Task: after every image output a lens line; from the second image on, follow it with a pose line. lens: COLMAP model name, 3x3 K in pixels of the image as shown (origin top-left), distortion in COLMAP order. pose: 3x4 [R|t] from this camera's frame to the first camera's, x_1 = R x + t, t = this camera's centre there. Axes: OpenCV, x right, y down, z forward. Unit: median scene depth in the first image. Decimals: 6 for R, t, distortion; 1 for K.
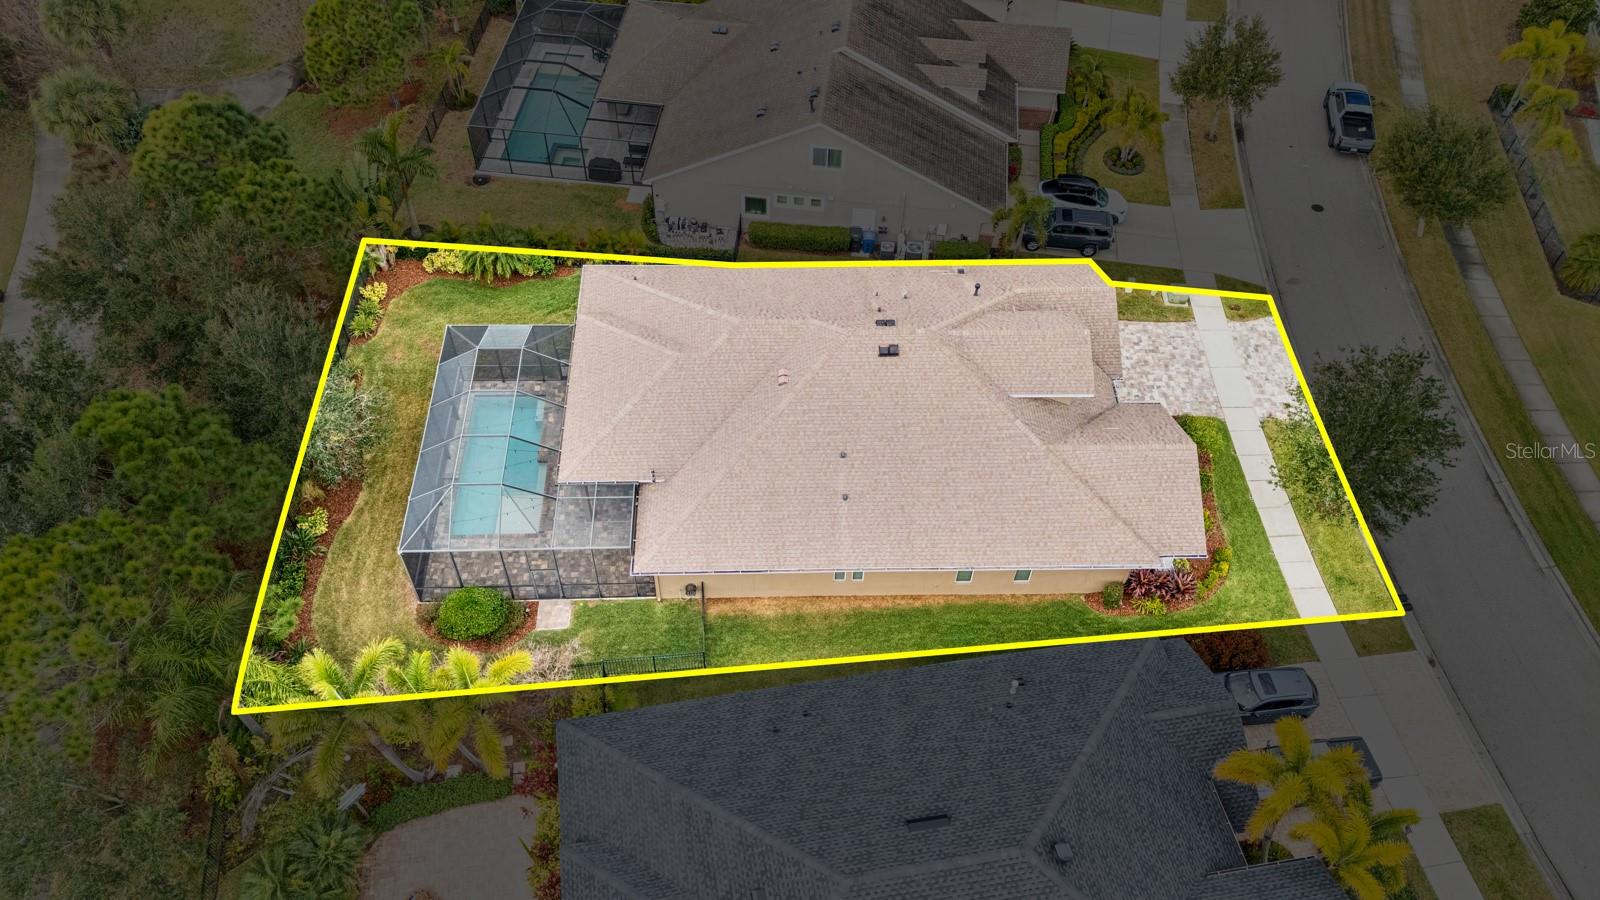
lens RADIAL K [[1203.5, 0, 806.4], [0, 1203.5, 455.6], [0, 0, 1]] dist [0.055463, -0.028114]
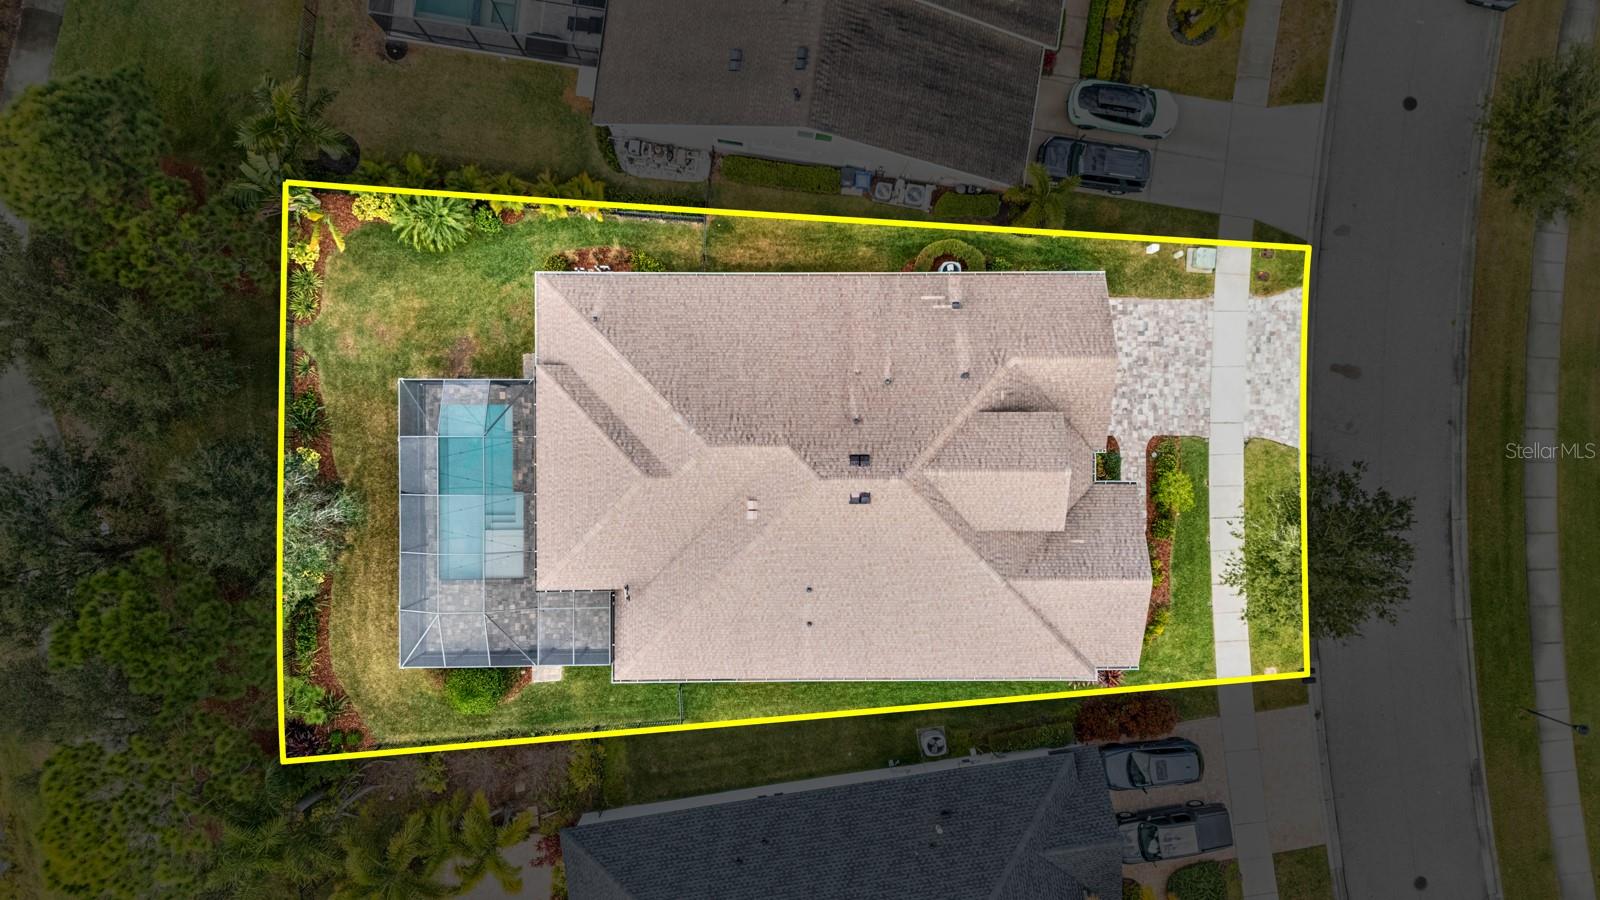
lens RADIAL K [[1203.5, 0, 798.1], [0, 1203.5, 454.8], [0, 0, 1]] dist [0.055463, -0.028114]
pose [[0.999356, 0.035877, -0.000827, 0.015194], [-0.027020, 0.767419, 0.640576, -0.644435], [0.023616, -0.640141, 0.767894, 0.235233]]
